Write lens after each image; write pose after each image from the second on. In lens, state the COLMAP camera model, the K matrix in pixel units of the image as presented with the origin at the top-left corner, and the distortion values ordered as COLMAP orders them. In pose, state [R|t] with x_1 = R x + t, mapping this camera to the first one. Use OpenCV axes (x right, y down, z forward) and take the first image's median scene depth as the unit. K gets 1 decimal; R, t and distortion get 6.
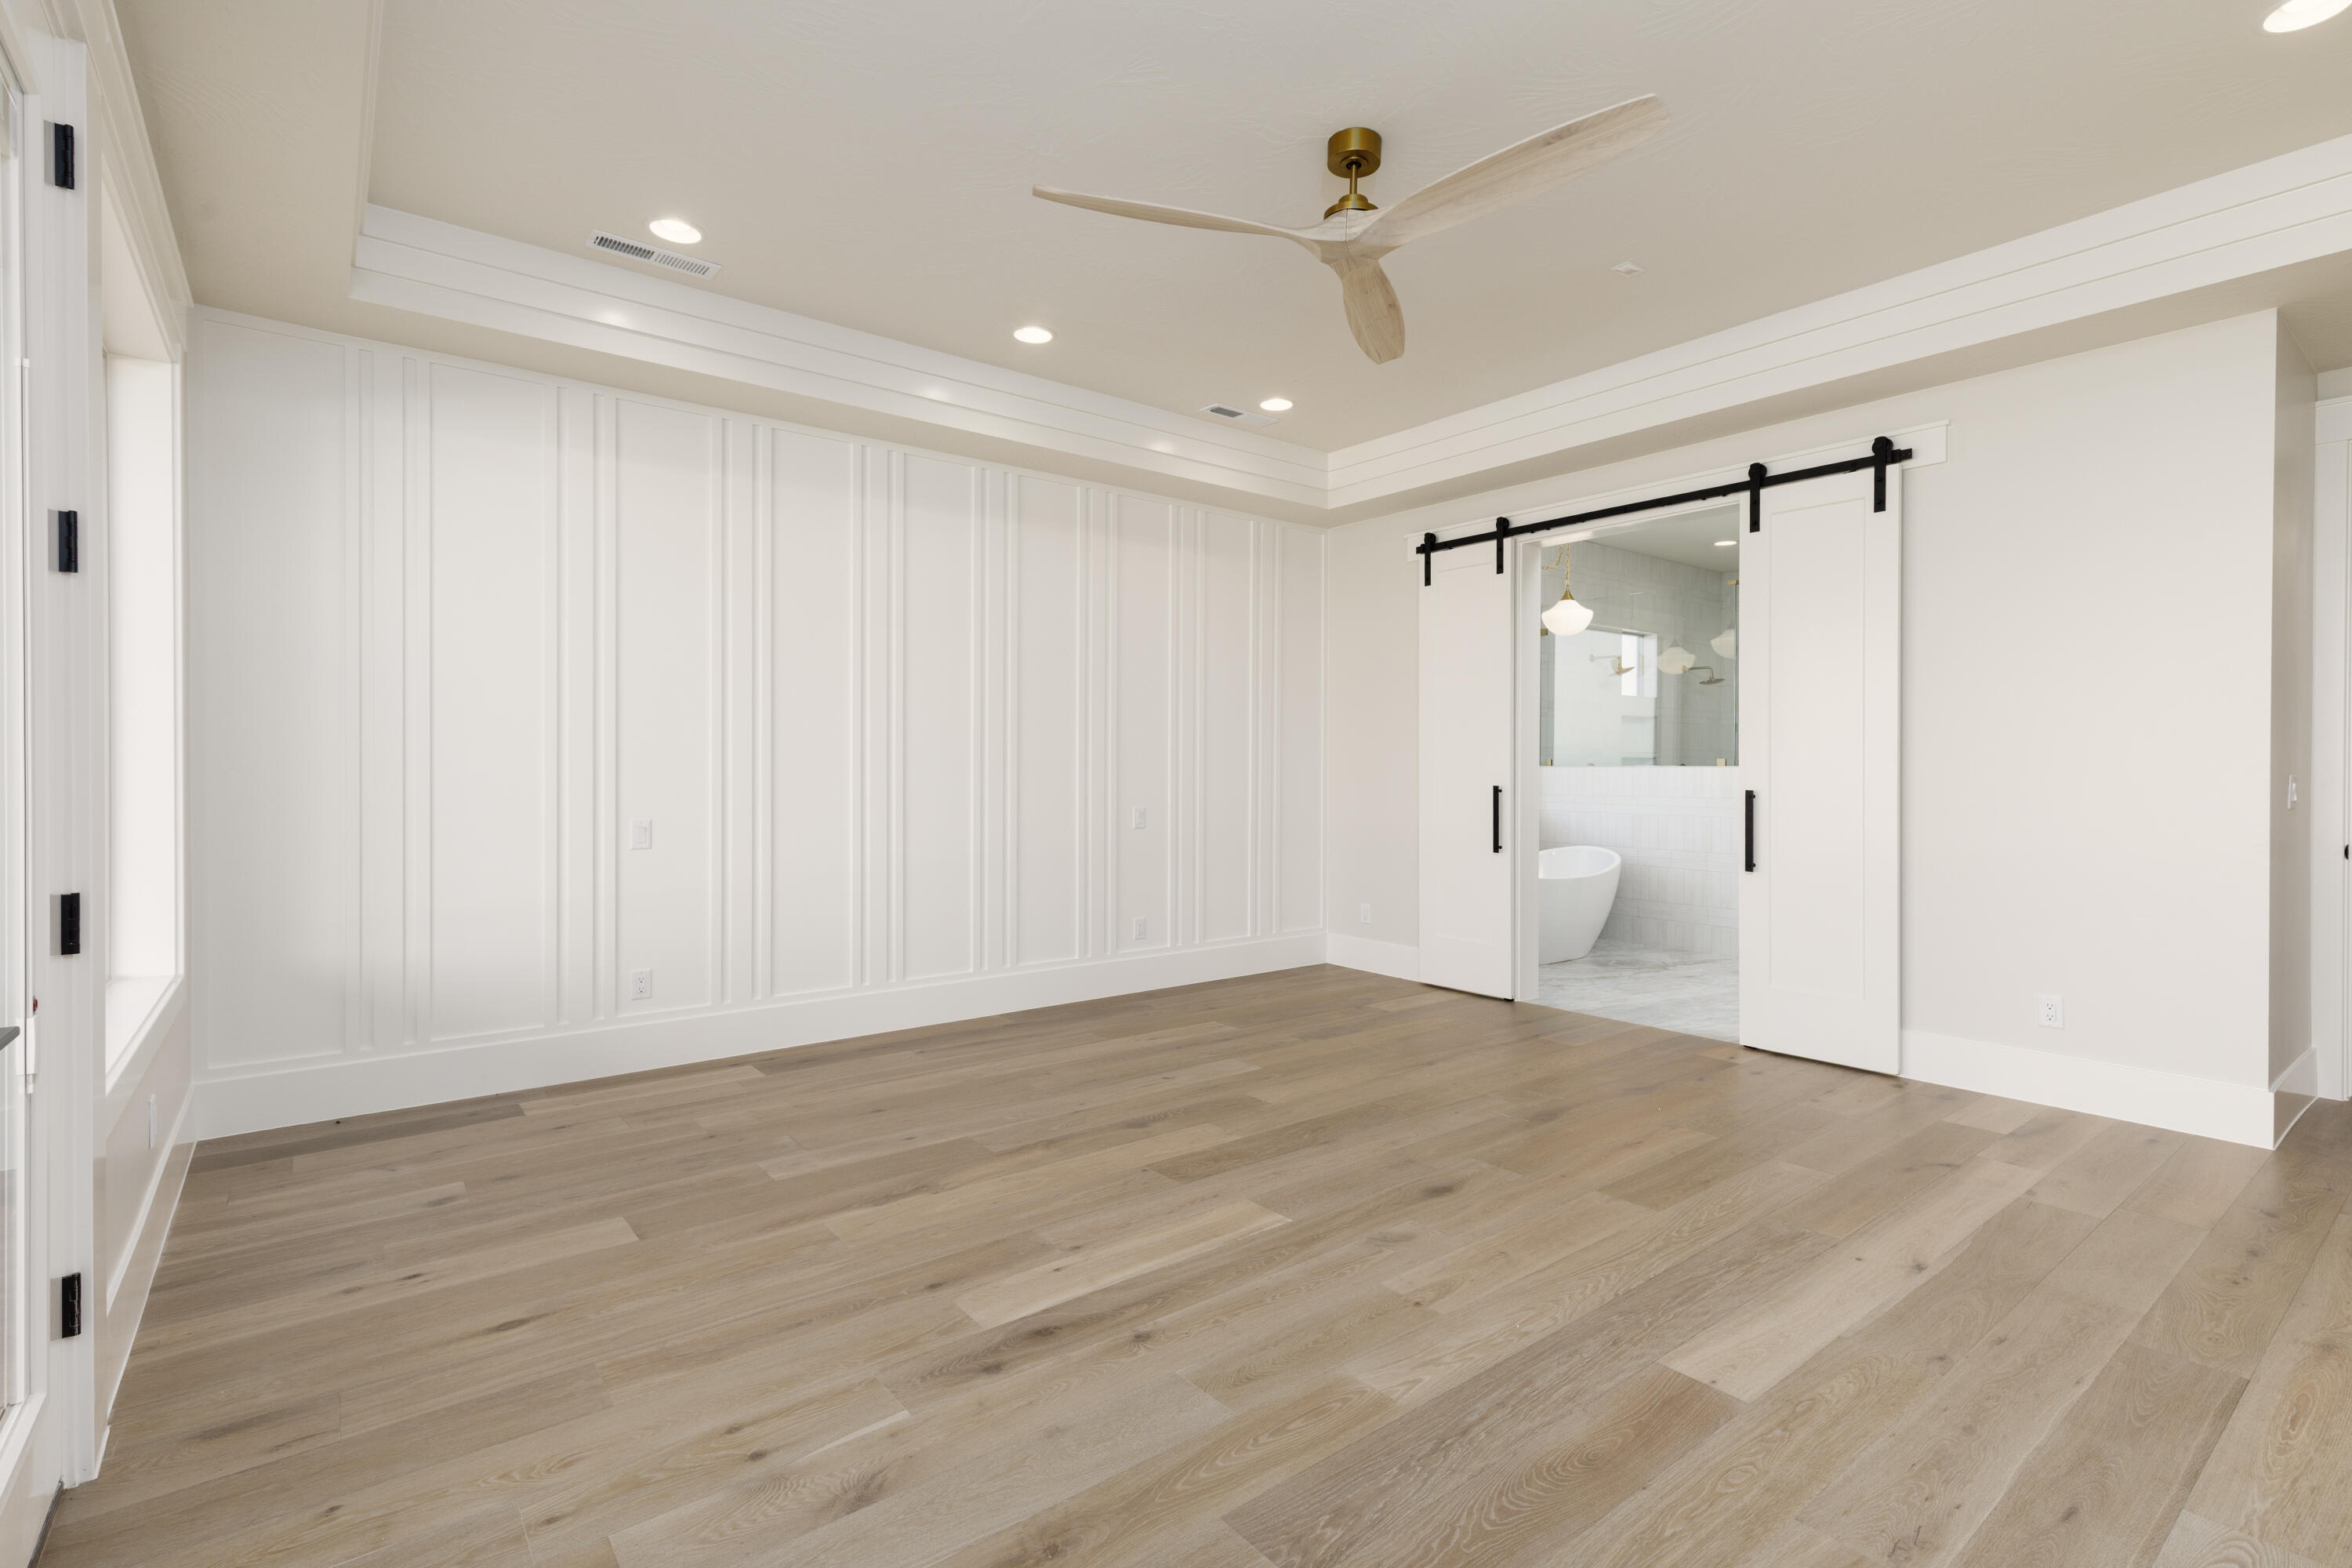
lens RADIAL K [[1055.2, 0, 1184.8], [0, 1055.2, 783.9], [0, 0, 1]] dist [0.009134, -0.002502]
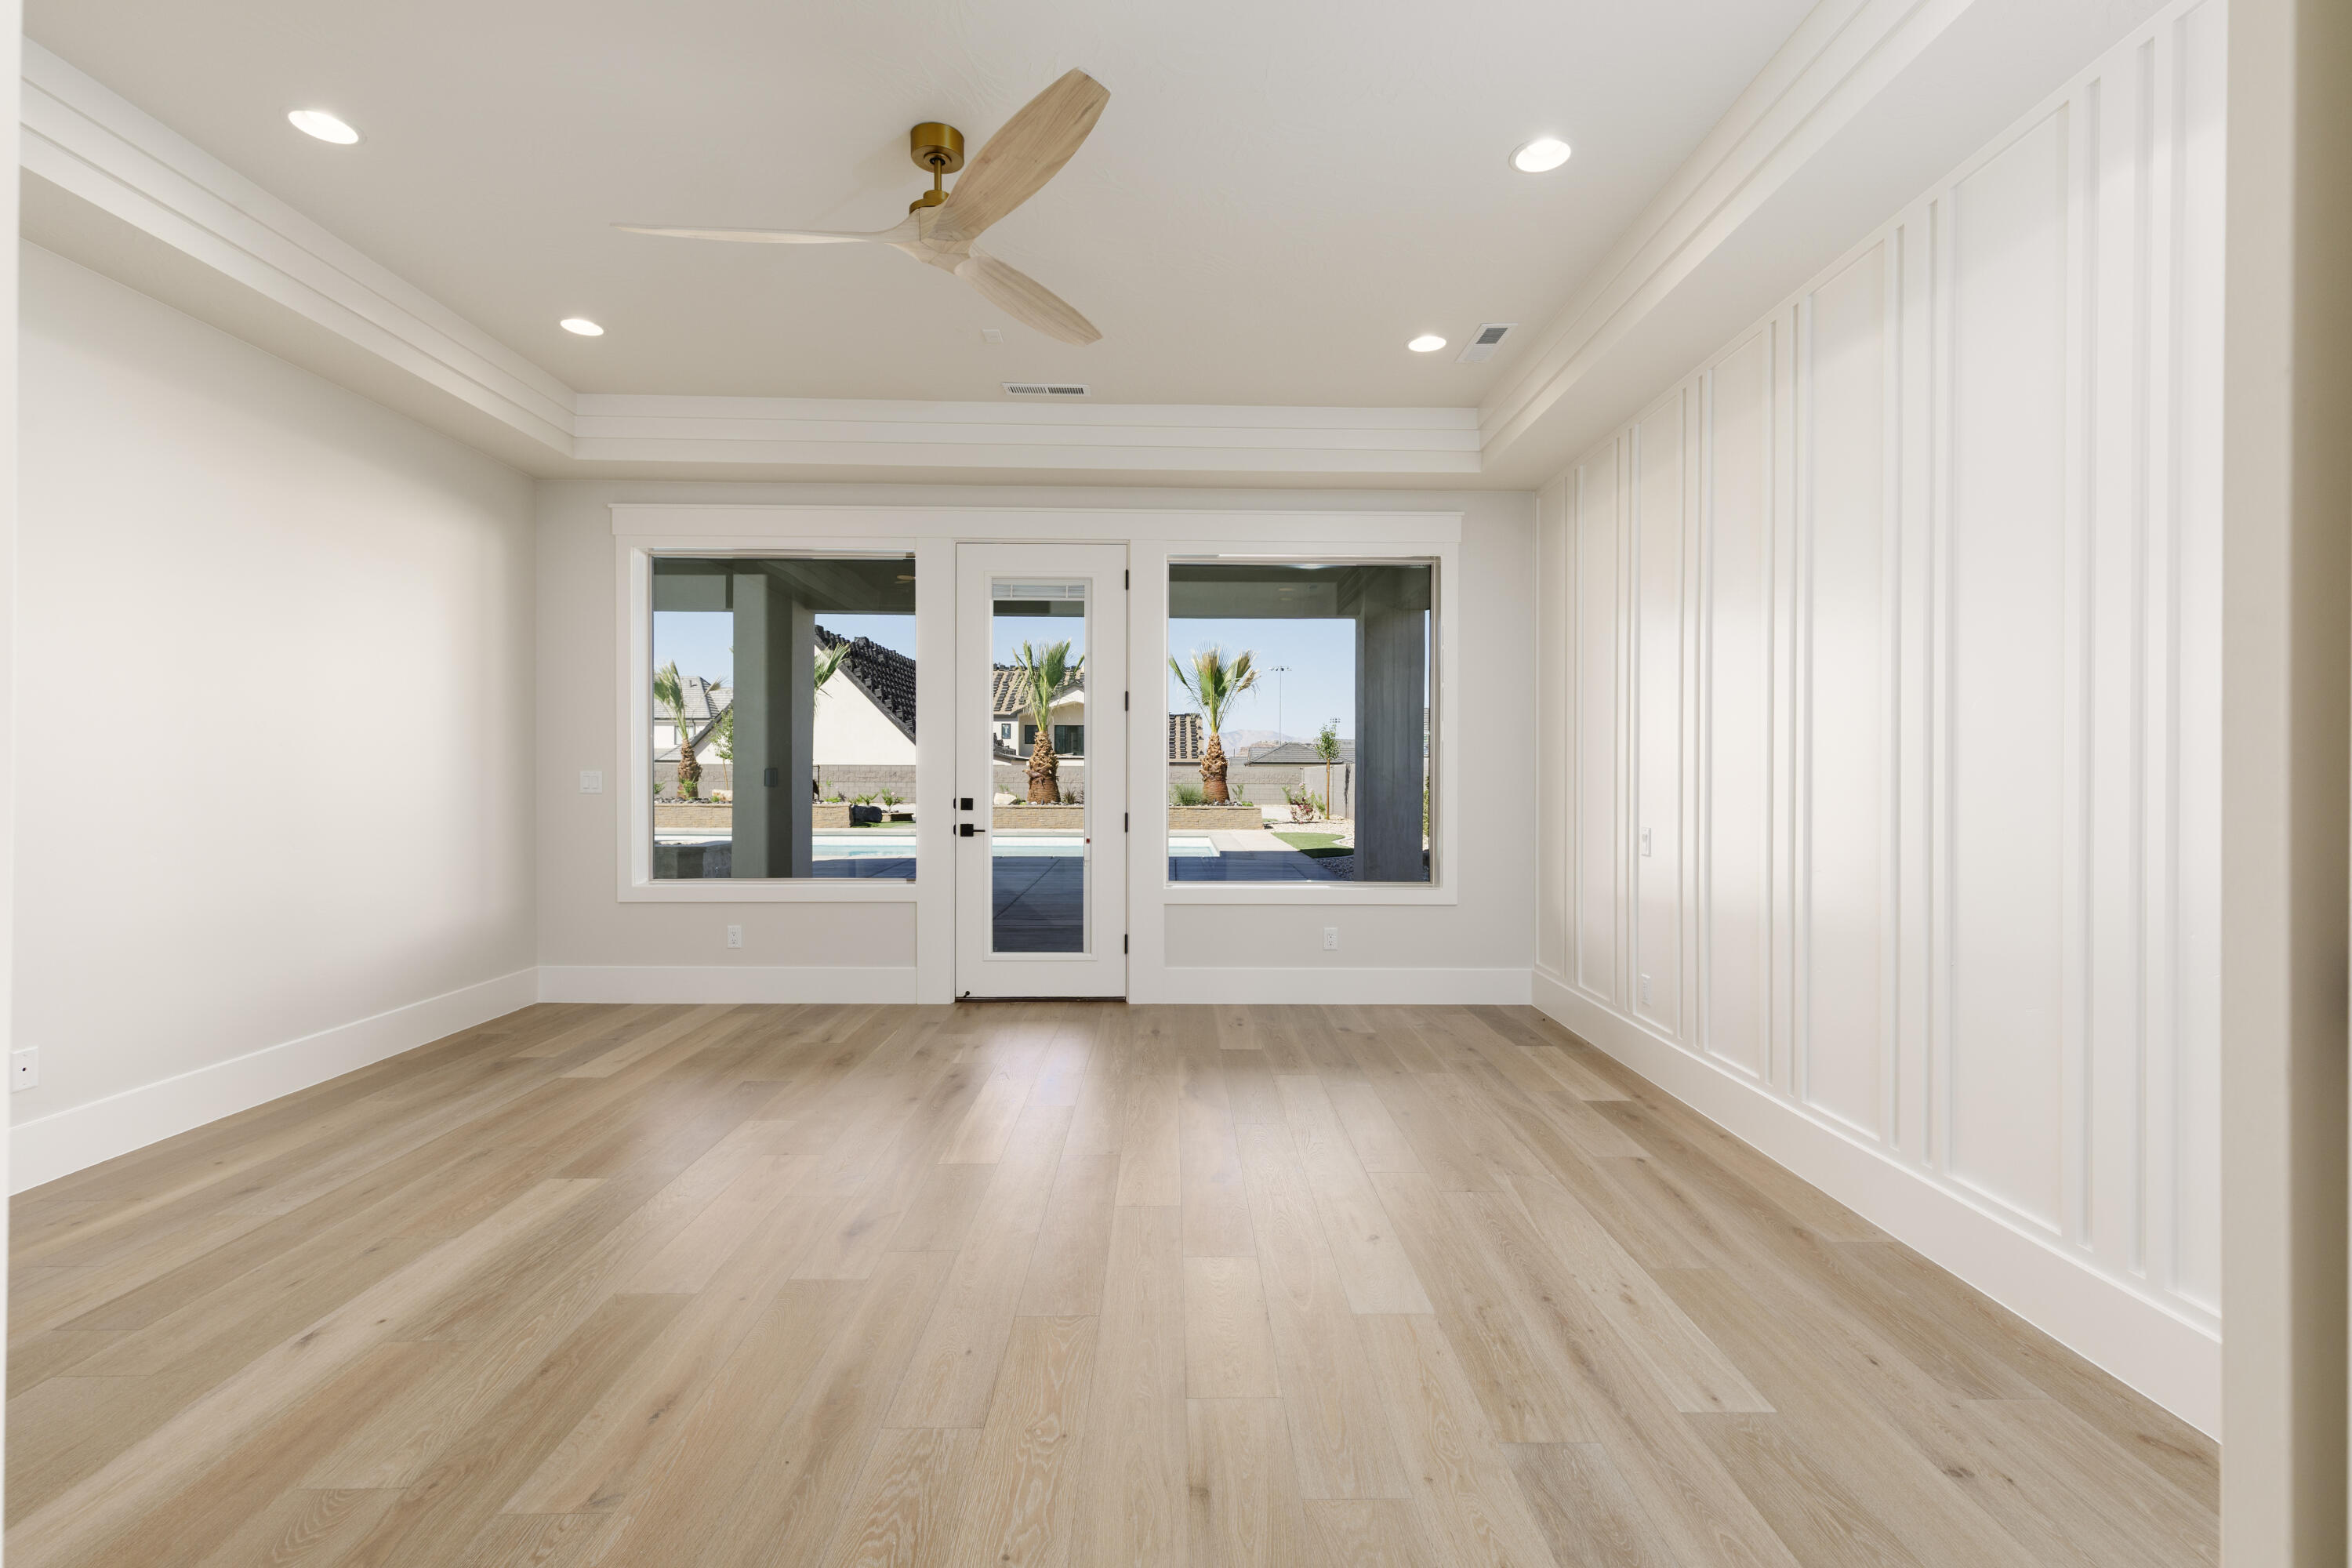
lens RADIAL K [[1055.2, 0, 1186.4], [0, 1055.2, 790.4], [0, 0, 1]] dist [0.009134, -0.002502]
pose [[-0.593832, 0.008525, -0.804544, 0.691218], [-0.013718, 0.999691, 0.020719, -0.020307], [0.804472, 0.023340, -0.593532, 1.506479]]
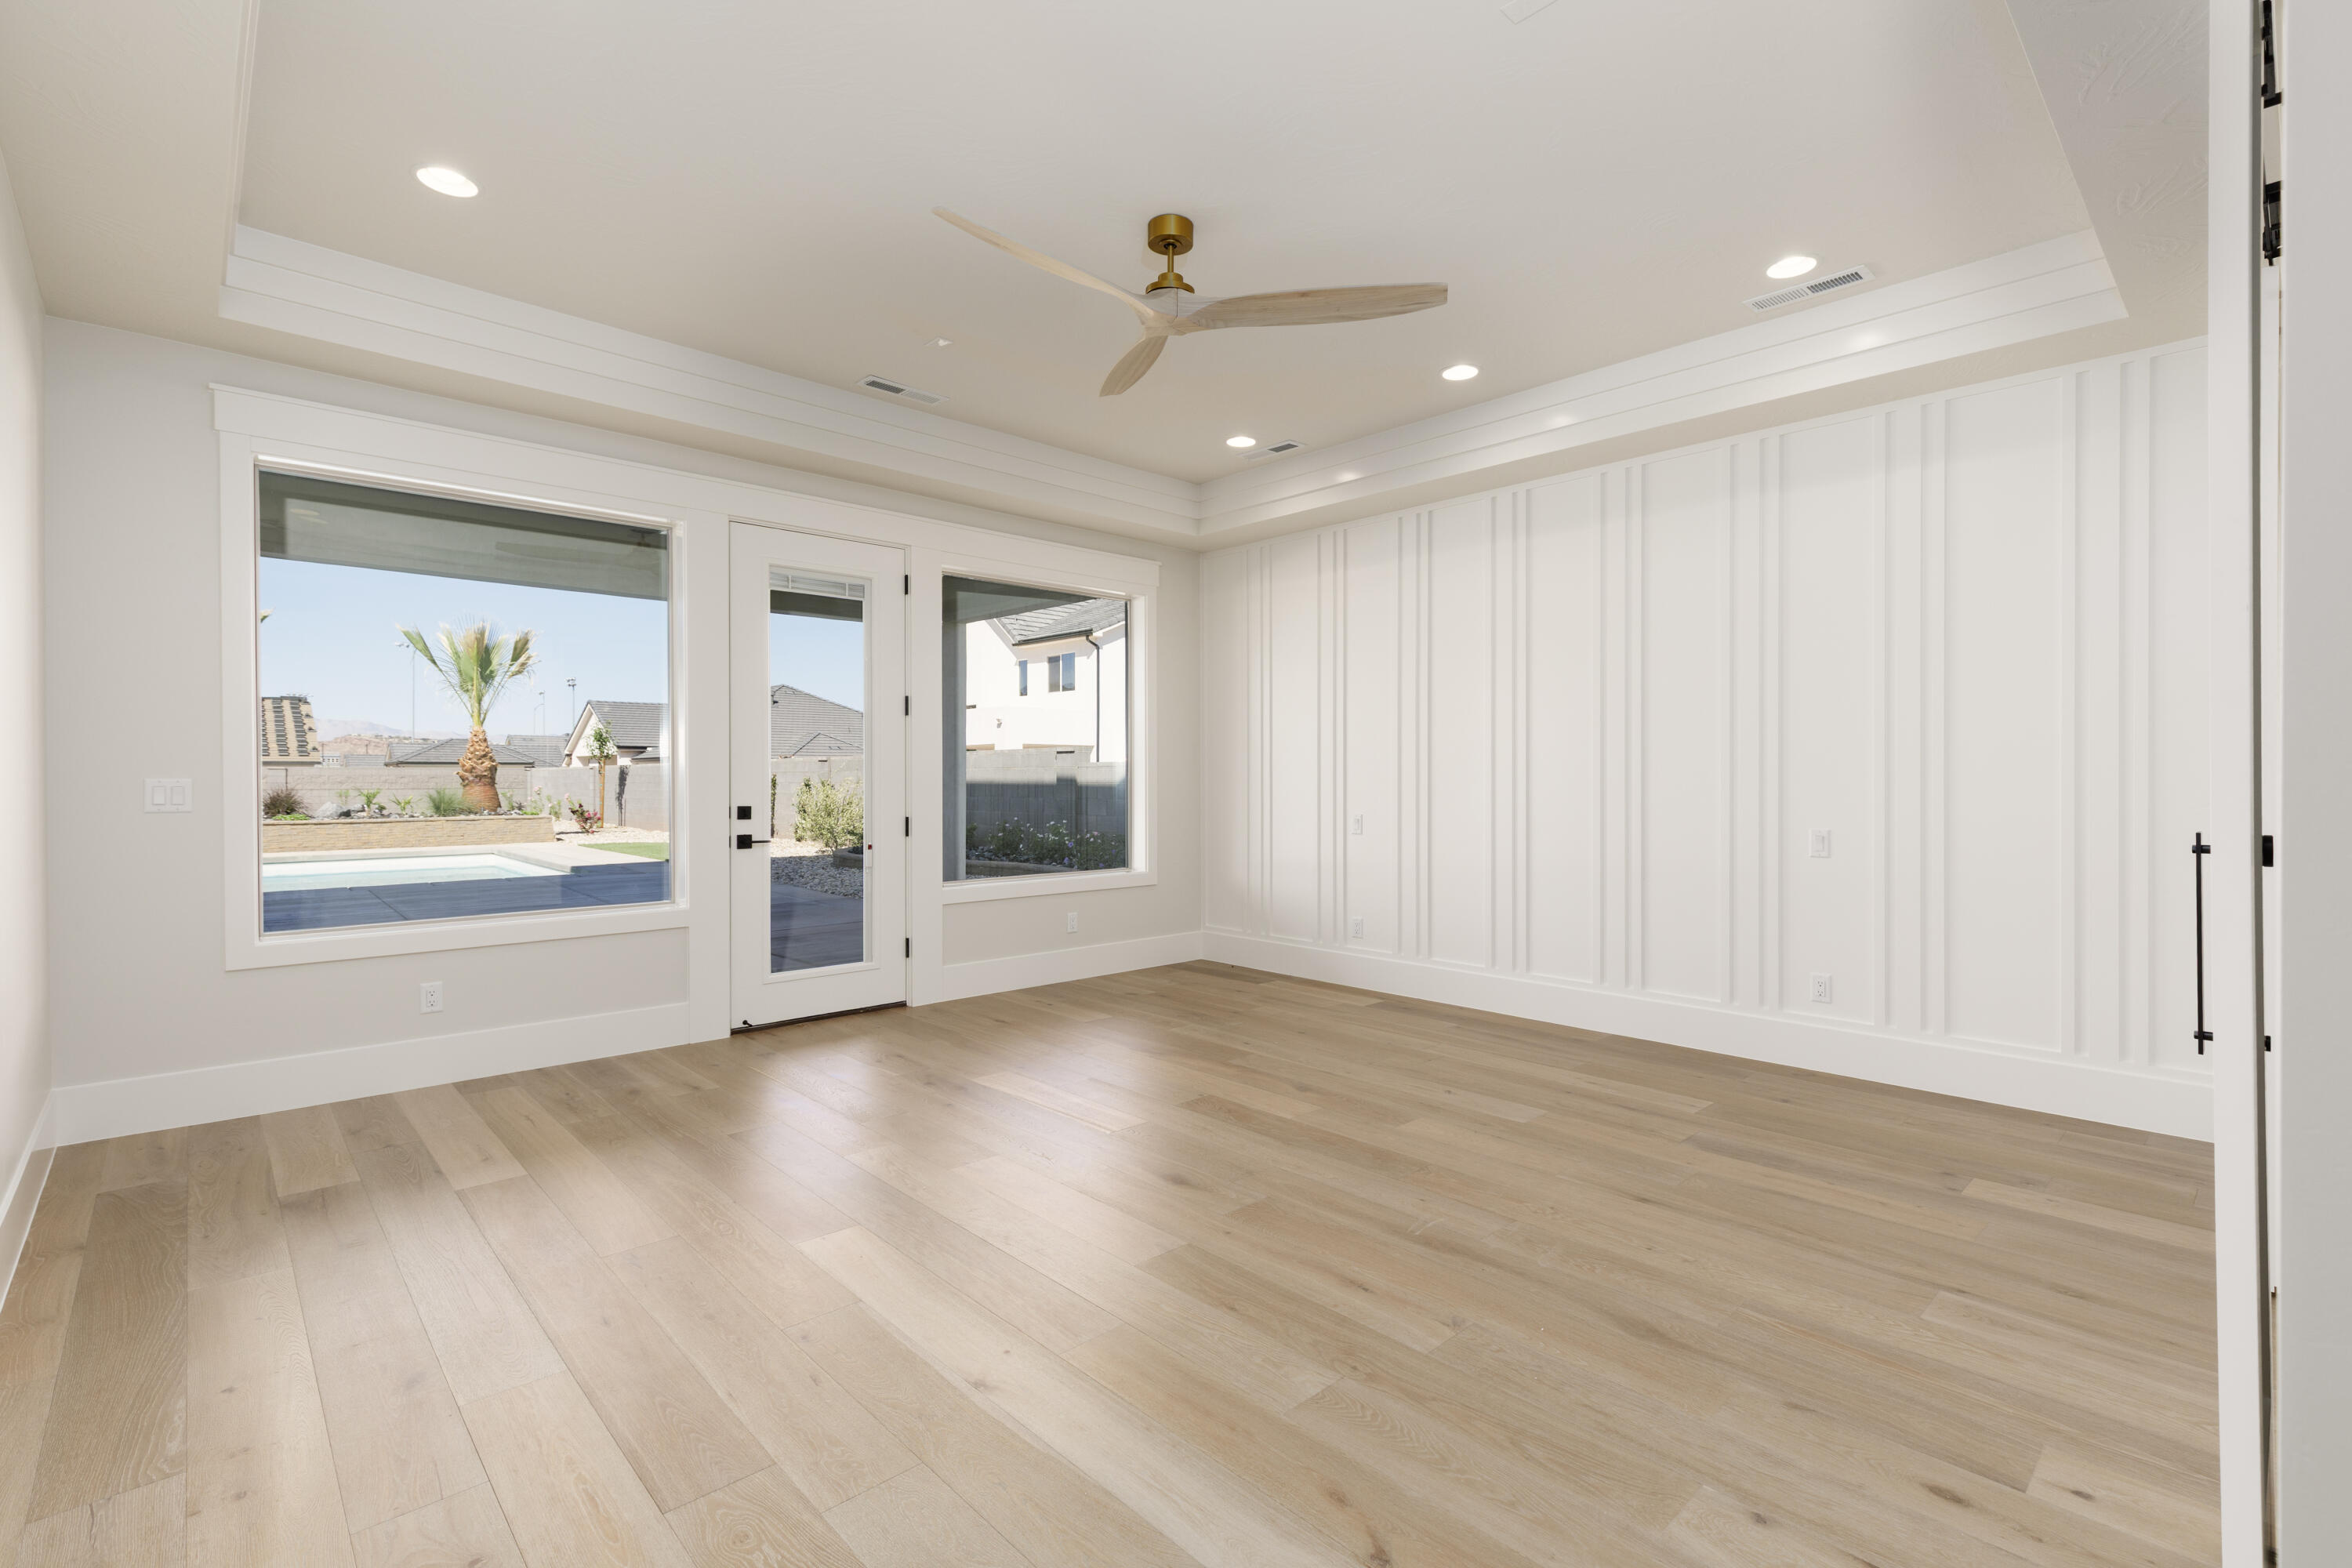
lens RADIAL K [[1055.2, 0, 1214.6], [0, 1055.2, 777.6], [0, 0, 1]] dist [0.009134, -0.002502]
pose [[0.112509, -0.001399, -0.993650, 1.096618], [-0.010916, 0.999937, -0.002644, -0.012067], [0.993591, 0.011144, 0.112486, 0.776496]]
